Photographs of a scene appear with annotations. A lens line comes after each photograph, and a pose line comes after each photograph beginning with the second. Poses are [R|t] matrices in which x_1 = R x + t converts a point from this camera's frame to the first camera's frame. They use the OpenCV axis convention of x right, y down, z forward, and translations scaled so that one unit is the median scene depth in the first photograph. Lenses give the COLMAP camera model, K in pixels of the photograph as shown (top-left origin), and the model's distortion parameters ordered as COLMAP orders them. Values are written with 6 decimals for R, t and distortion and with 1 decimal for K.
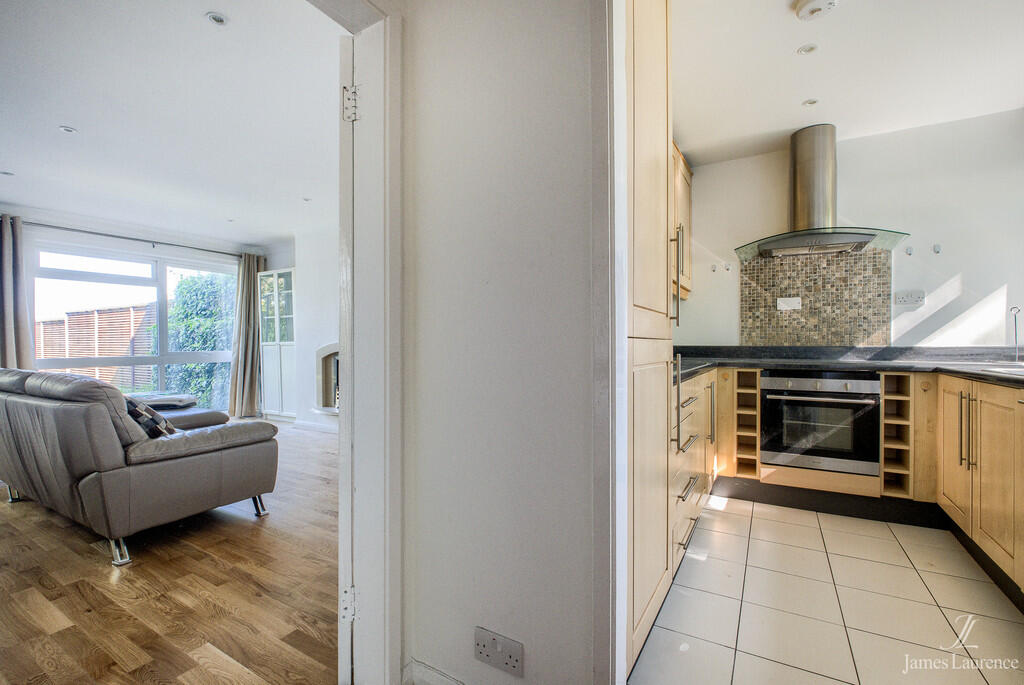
lens RADIAL K [[455.7, 0, 491.4], [0, 455.7, 342.8], [0, 0, 1]] dist [-0.014062, -0.000630]
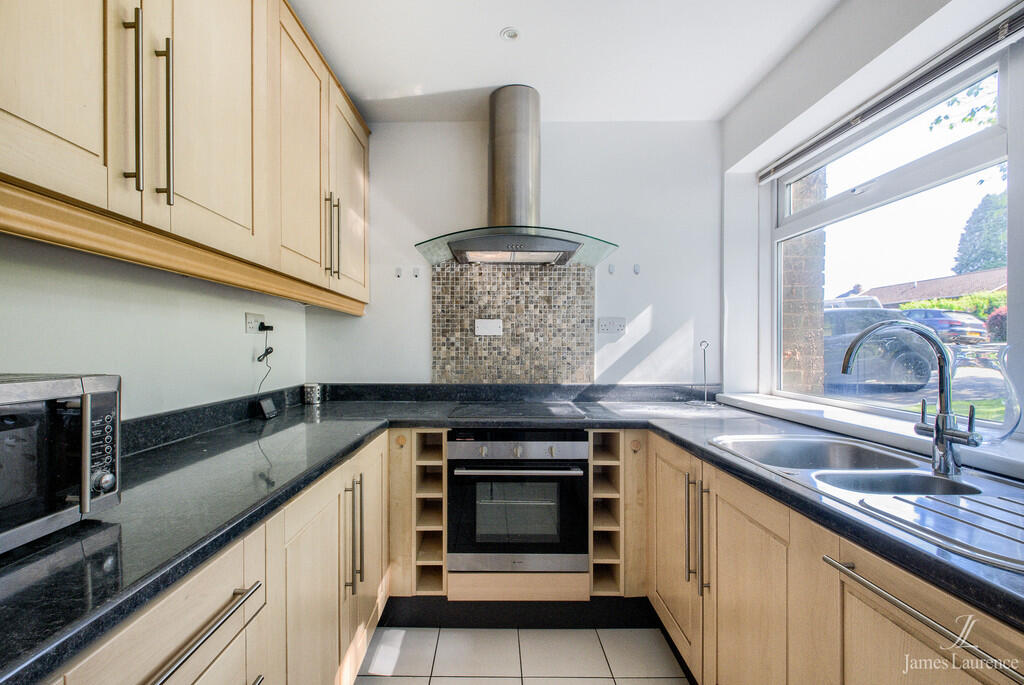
lens RADIAL K [[450.8, 0, 496.1], [0, 450.8, 345.2], [0, 0, 1]] dist [-0.000819, -0.000184]
pose [[0.849190, -0.002404, 0.528082, 0.296100], [0.001990, 0.999997, 0.001353, -0.062880], [-0.528084, -0.000098, 0.849192, 0.389523]]
